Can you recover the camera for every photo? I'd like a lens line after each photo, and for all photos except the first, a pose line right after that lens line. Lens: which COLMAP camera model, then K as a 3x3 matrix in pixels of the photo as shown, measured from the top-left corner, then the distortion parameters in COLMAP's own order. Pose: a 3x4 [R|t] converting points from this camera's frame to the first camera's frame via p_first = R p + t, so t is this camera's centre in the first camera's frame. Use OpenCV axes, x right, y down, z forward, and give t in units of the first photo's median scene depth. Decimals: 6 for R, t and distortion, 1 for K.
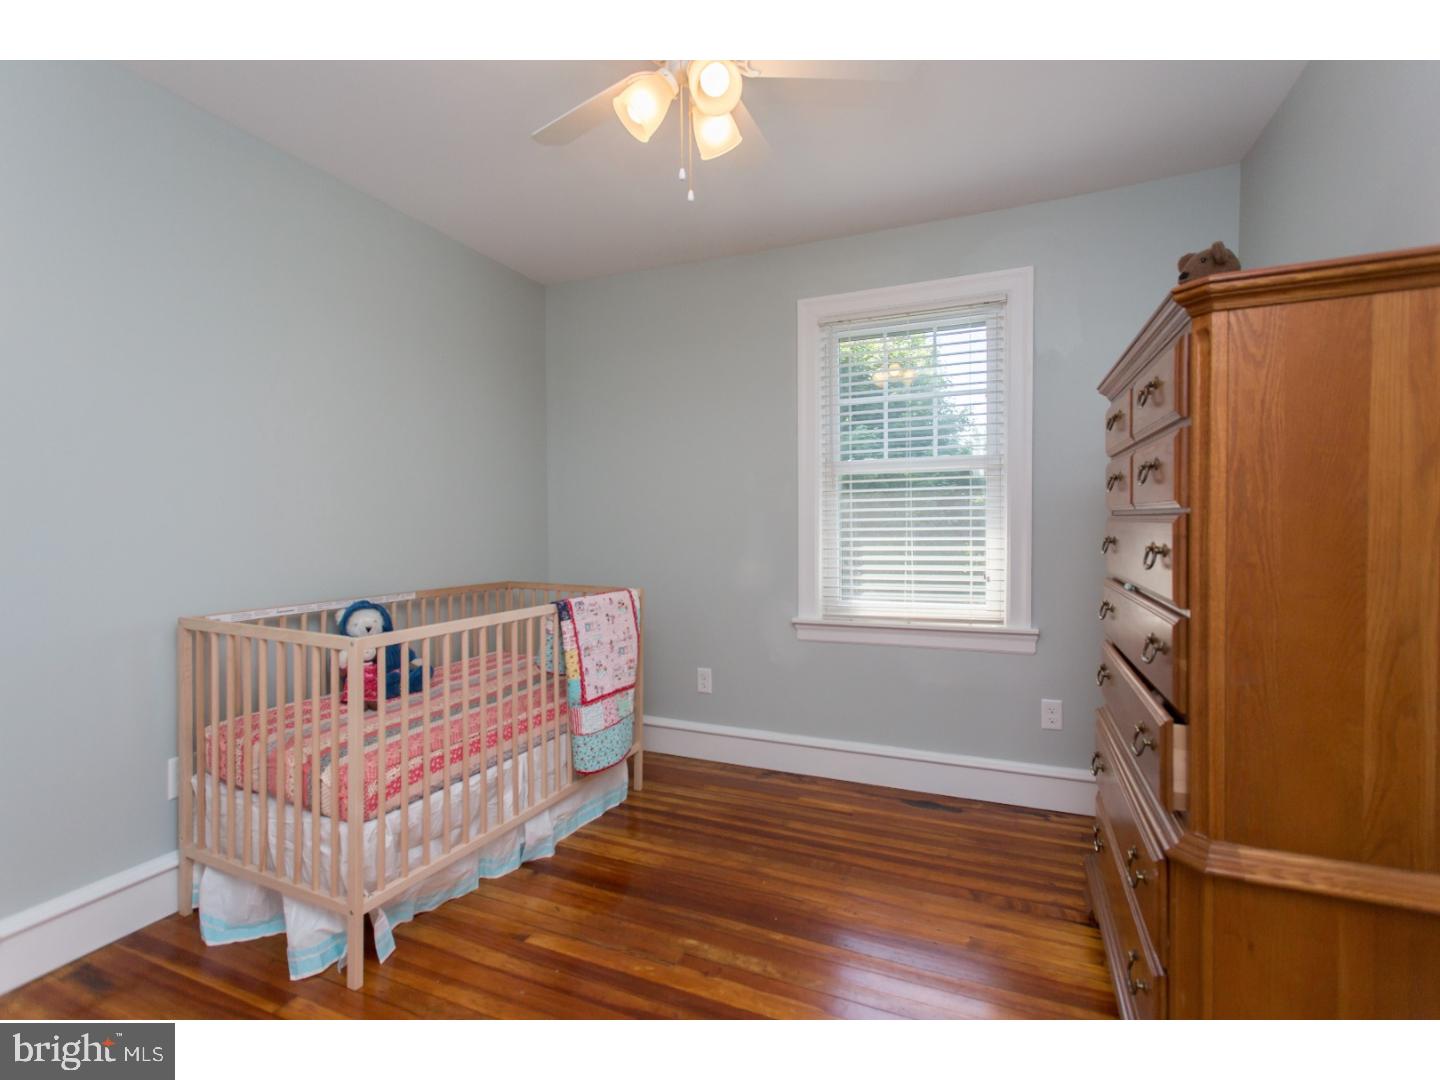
lens RADIAL K [[704.2, 0, 720.0], [0, 704.2, 540.0], [0, 0, 1]] dist [0.003141, 0.001202]
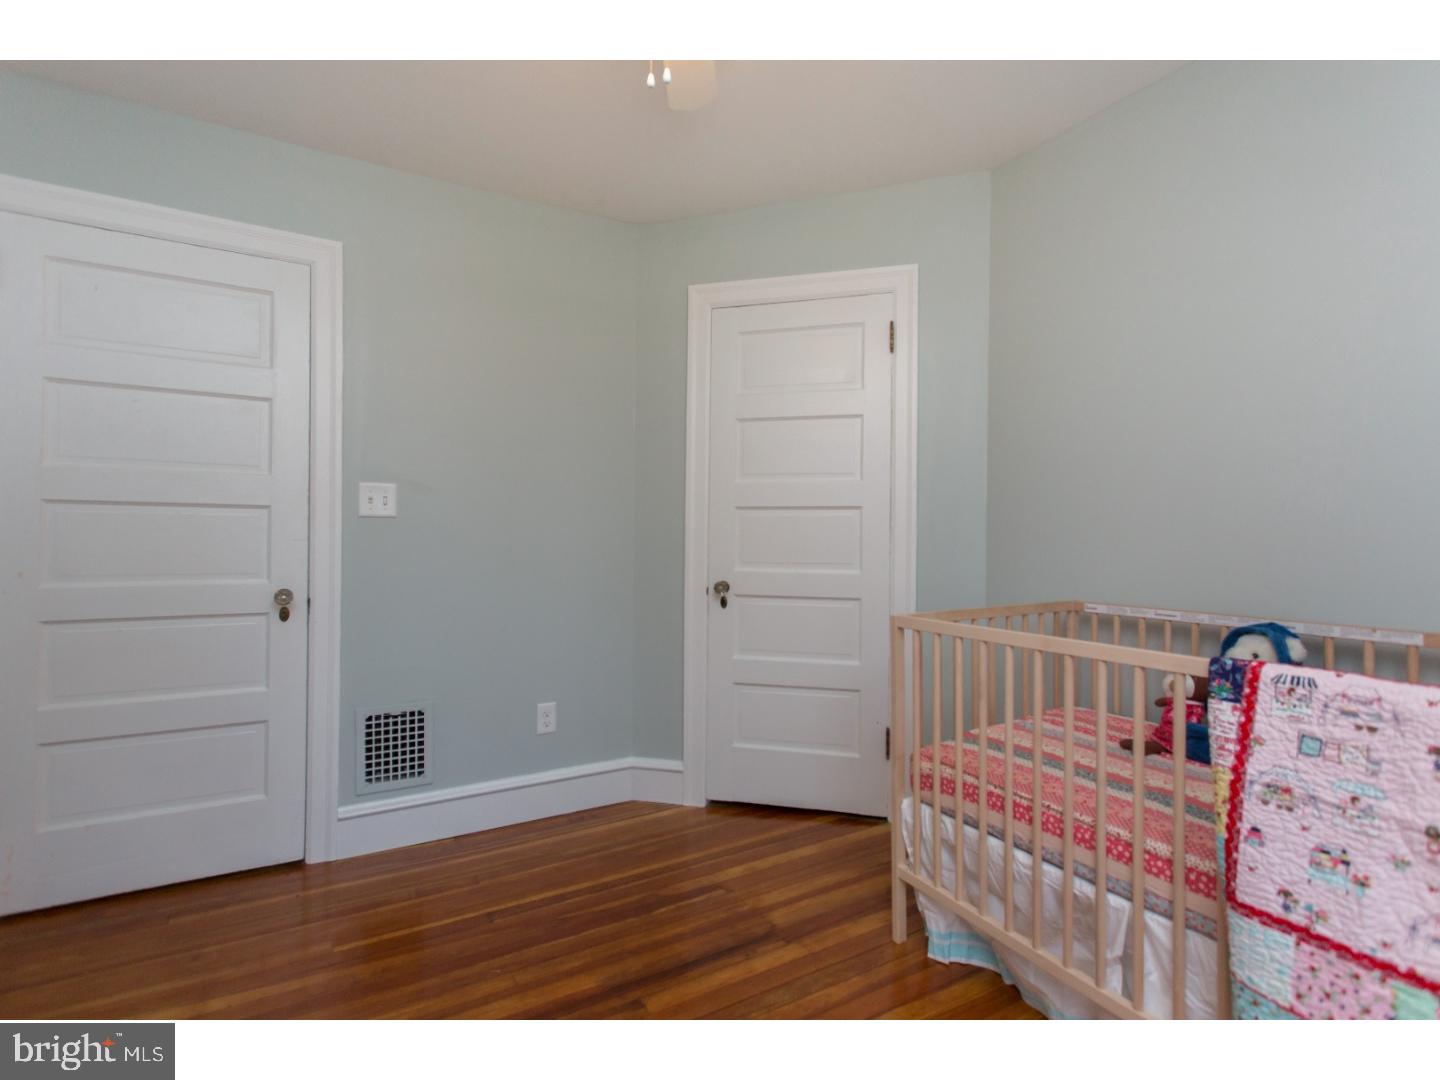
lens RADIAL K [[682.4, 0, 720.0], [0, 682.4, 540.0], [0, 0, 1]] dist [0.002225, 0.000460]
pose [[-0.609137, -0.003569, -0.793057, 0.343072], [-0.026263, 0.999532, 0.015674, 0.009132], [0.792630, 0.030375, -0.608946, 1.005128]]
